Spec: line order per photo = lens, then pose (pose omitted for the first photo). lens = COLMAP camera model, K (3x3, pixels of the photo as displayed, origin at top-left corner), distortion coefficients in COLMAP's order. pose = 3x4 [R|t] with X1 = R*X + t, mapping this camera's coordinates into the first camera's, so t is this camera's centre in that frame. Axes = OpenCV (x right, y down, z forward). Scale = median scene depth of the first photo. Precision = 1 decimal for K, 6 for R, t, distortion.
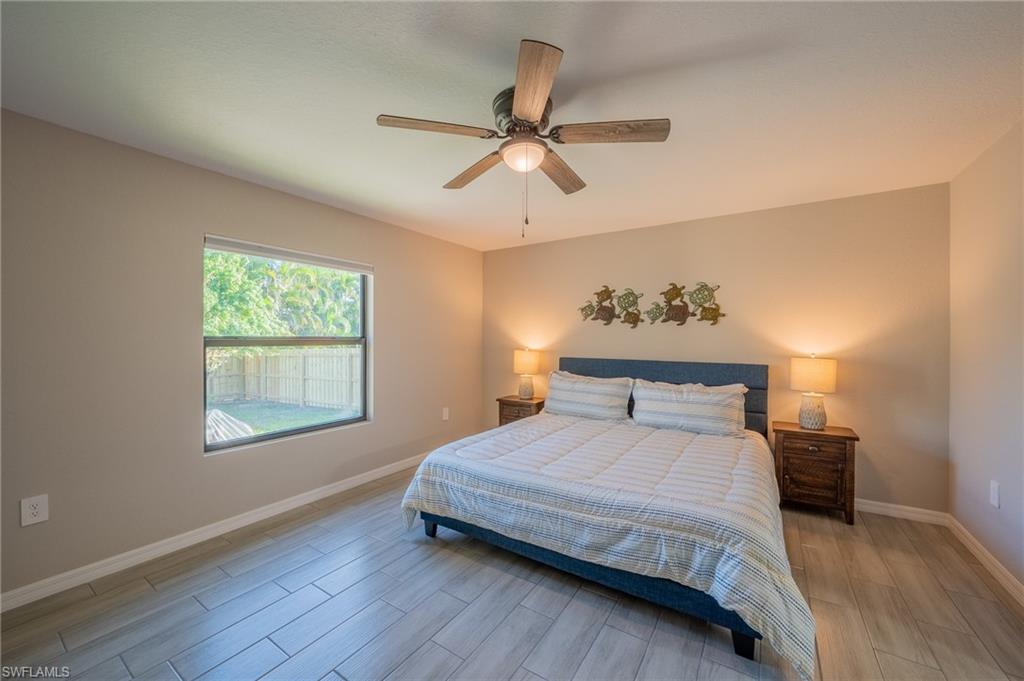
lens RADIAL K [[392.2, 0, 515.4], [0, 392.2, 340.2], [0, 0, 1]] dist [-0.012123, 0.000455]
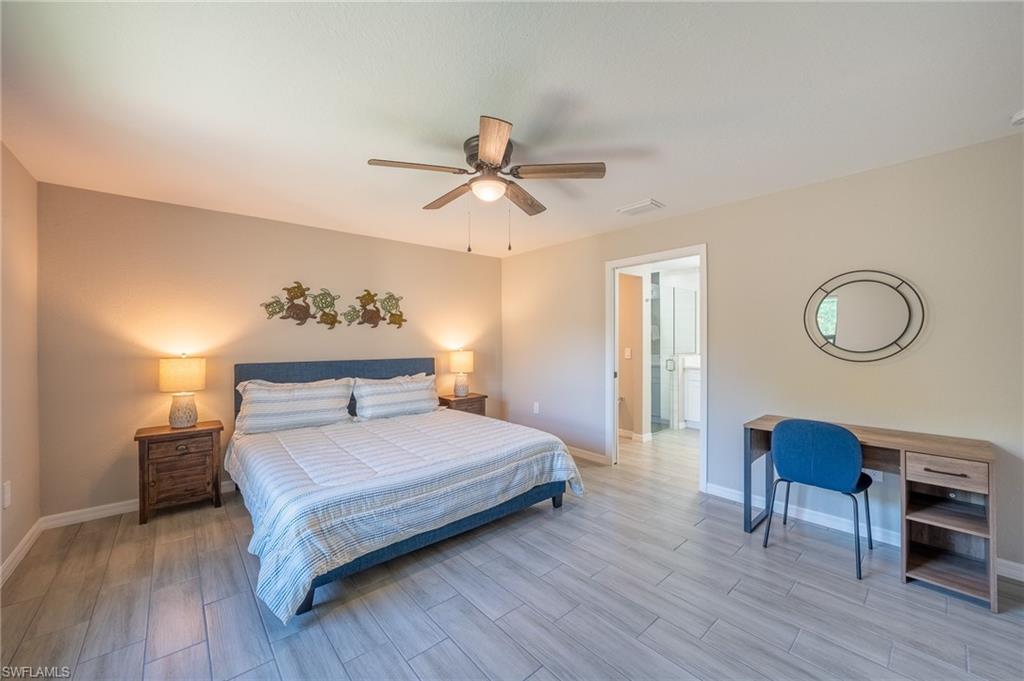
lens RADIAL K [[392.2, 0, 515.4], [0, 392.2, 340.2], [0, 0, 1]] dist [-0.012123, 0.000455]
pose [[0.270242, -0.006802, 0.962768, -0.576671], [0.009289, 0.999947, 0.004457, -0.002979], [-0.962748, 0.007738, 0.270291, 0.303279]]
